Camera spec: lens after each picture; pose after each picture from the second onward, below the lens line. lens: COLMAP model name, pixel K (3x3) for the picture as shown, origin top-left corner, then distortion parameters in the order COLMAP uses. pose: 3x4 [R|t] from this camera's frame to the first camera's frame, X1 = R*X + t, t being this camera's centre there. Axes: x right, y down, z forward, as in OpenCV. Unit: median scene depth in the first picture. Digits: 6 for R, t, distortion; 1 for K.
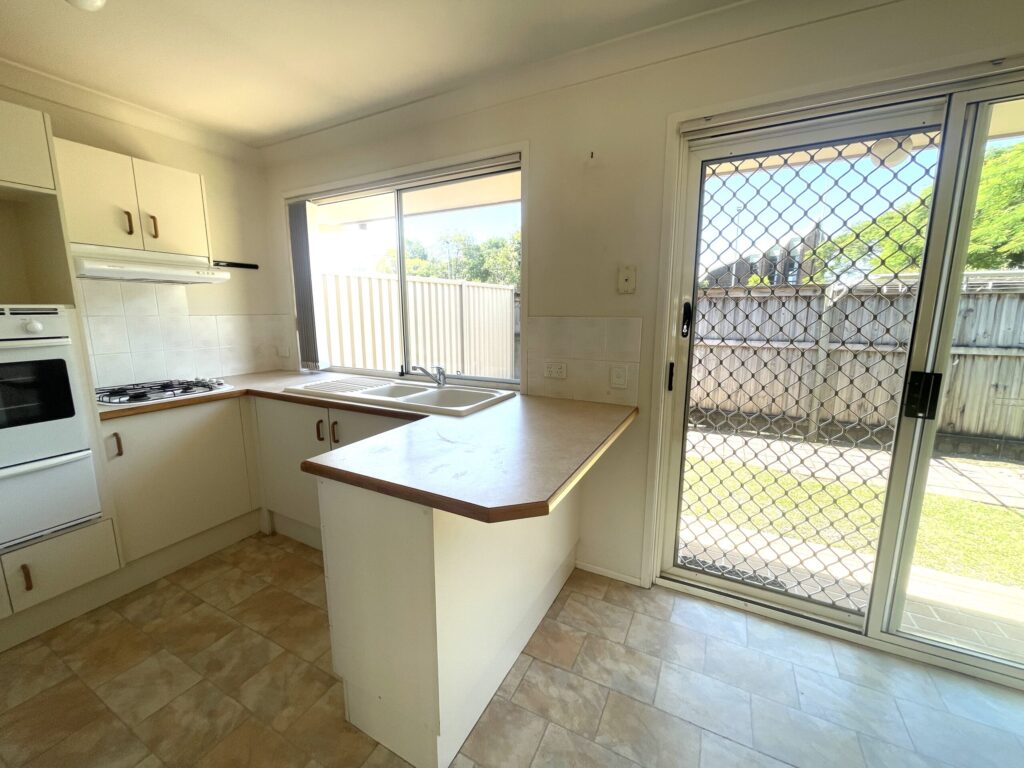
lens RADIAL K [[413.6, 0, 507.4], [0, 413.6, 381.6], [0, 0, 1]] dist [0.002695, 0.000455]
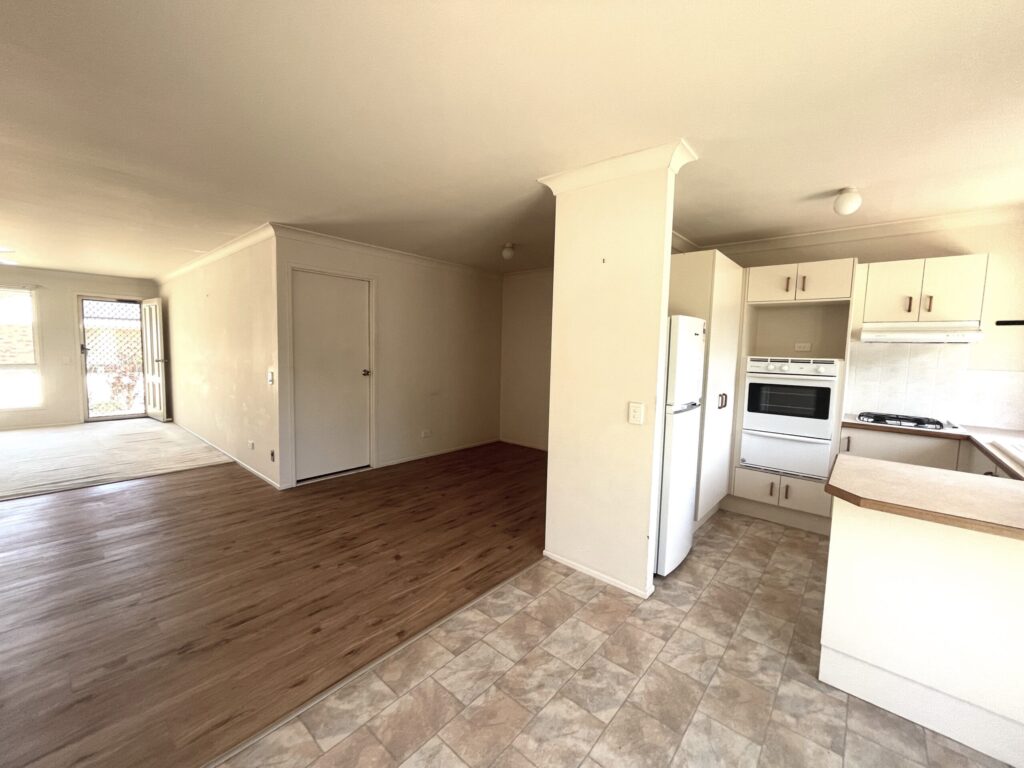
lens RADIAL K [[413.6, 0, 507.4], [0, 413.6, 381.6], [0, 0, 1]] dist [0.002695, 0.000455]
pose [[-0.231981, 0.072619, -0.970006, 0.926807], [-0.188410, 0.974970, 0.118050, -0.026221], [0.954299, 0.210144, -0.212493, 0.021406]]
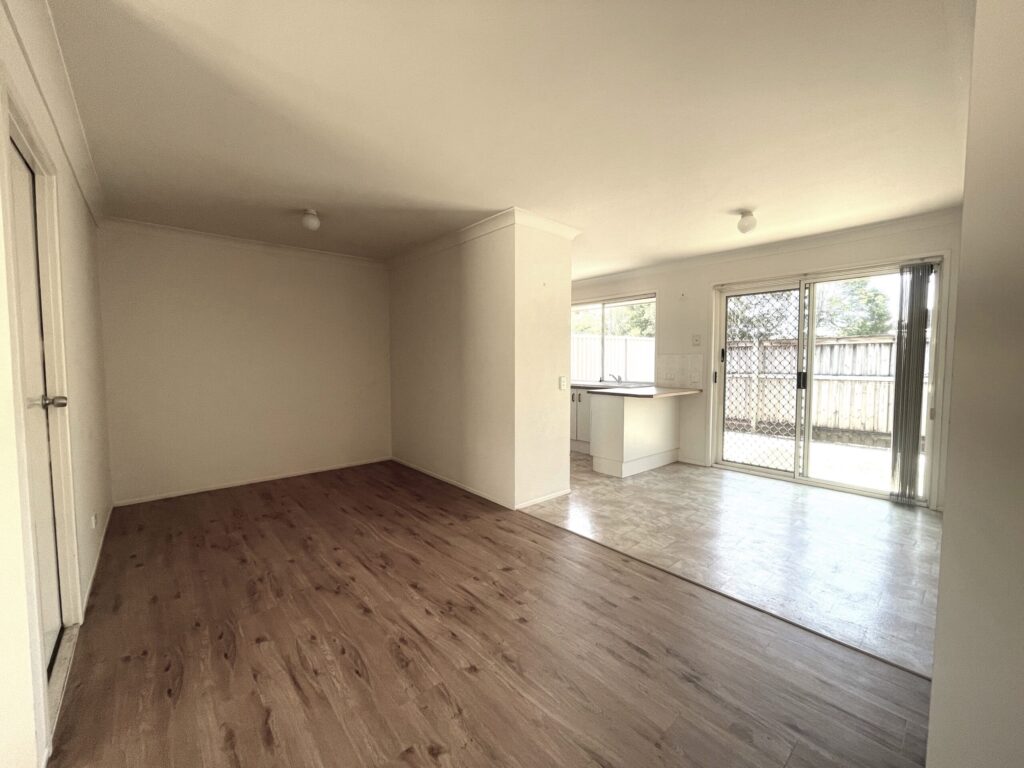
lens RADIAL K [[413.6, 0, 507.4], [0, 413.6, 381.6], [0, 0, 1]] dist [0.002695, 0.000455]
pose [[0.931326, 0.019394, -0.363671, 0.130306], [-0.060625, 0.992904, -0.102304, 0.352268], [0.359106, 0.117326, 0.925893, -1.812830]]
